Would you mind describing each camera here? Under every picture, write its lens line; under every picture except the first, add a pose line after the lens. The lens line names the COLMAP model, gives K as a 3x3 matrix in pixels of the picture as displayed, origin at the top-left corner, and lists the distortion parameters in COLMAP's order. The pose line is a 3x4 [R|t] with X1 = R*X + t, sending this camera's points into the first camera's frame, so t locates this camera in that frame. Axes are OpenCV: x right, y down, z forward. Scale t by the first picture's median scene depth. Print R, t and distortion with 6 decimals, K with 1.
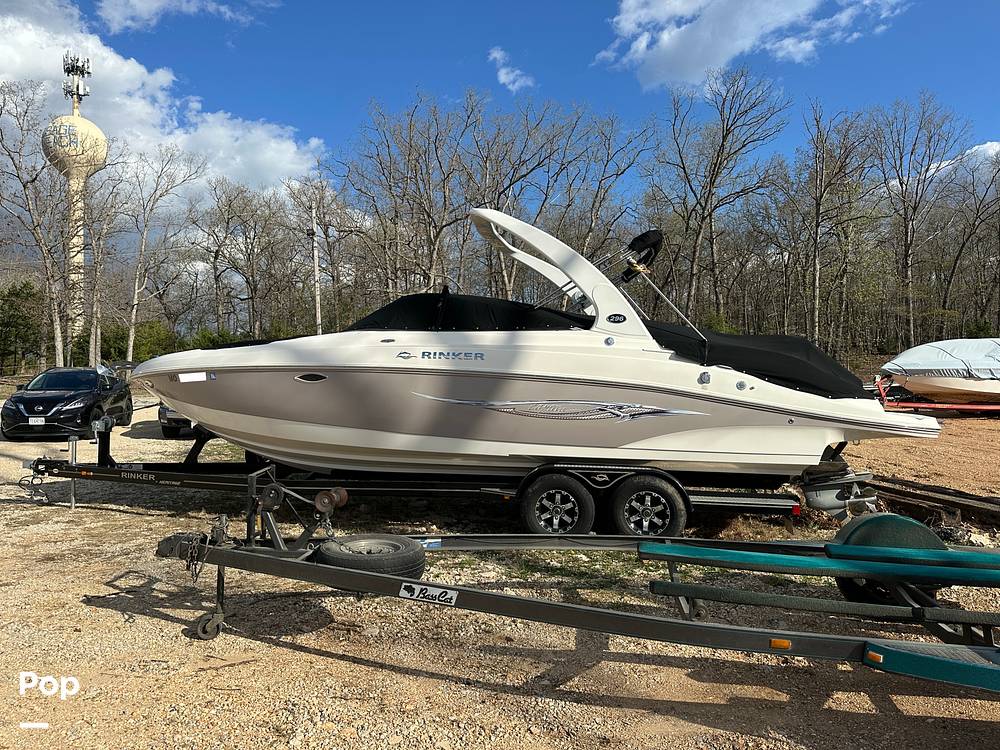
lens RADIAL K [[709.3, 0, 489.4], [0, 709.3, 371.1], [0, 0, 1]] dist [0.061704, -0.053097]
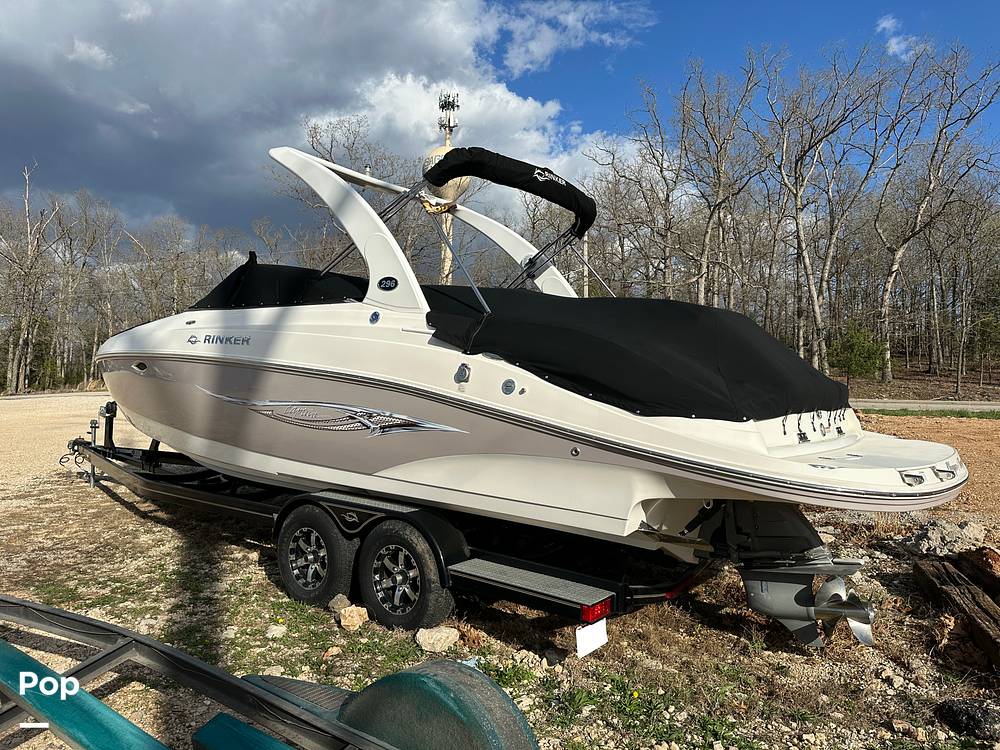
lens RADIAL K [[709.3, 0, 502.6], [0, 709.3, 365.5], [0, 0, 1]] dist [0.061704, -0.053097]
pose [[0.884548, 0.012415, -0.466284, 0.593923], [-0.015303, 0.999880, -0.002407, 0.003795], [0.466198, 0.009264, 0.884632, 0.454828]]
